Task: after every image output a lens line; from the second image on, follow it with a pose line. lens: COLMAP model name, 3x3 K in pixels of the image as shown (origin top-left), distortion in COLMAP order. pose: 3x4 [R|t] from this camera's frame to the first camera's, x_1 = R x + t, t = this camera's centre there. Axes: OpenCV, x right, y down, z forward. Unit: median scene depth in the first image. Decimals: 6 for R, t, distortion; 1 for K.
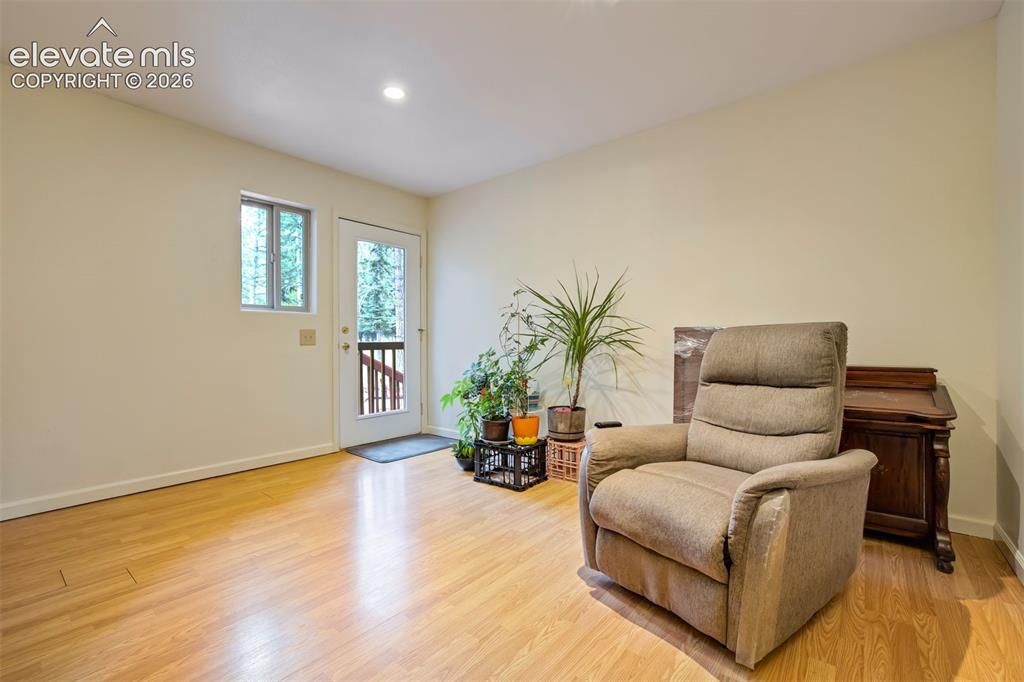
lens RADIAL K [[443.1, 0, 514.7], [0, 443.1, 335.3], [0, 0, 1]] dist [-0.032321, 0.015644]
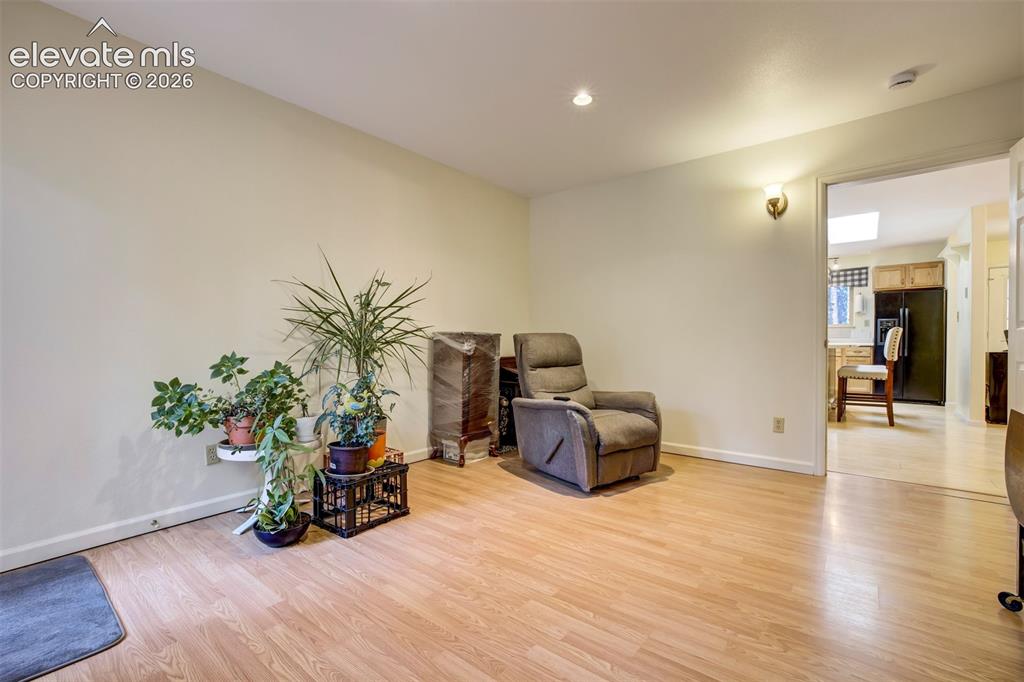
lens RADIAL K [[443.1, 0, 514.7], [0, 443.1, 335.3], [0, 0, 1]] dist [-0.032321, 0.015644]
pose [[-0.007331, 0.020245, 0.999768, -1.094435], [-0.018020, 0.999630, -0.020374, 0.019777], [-0.999811, -0.018166, -0.006963, 1.009660]]
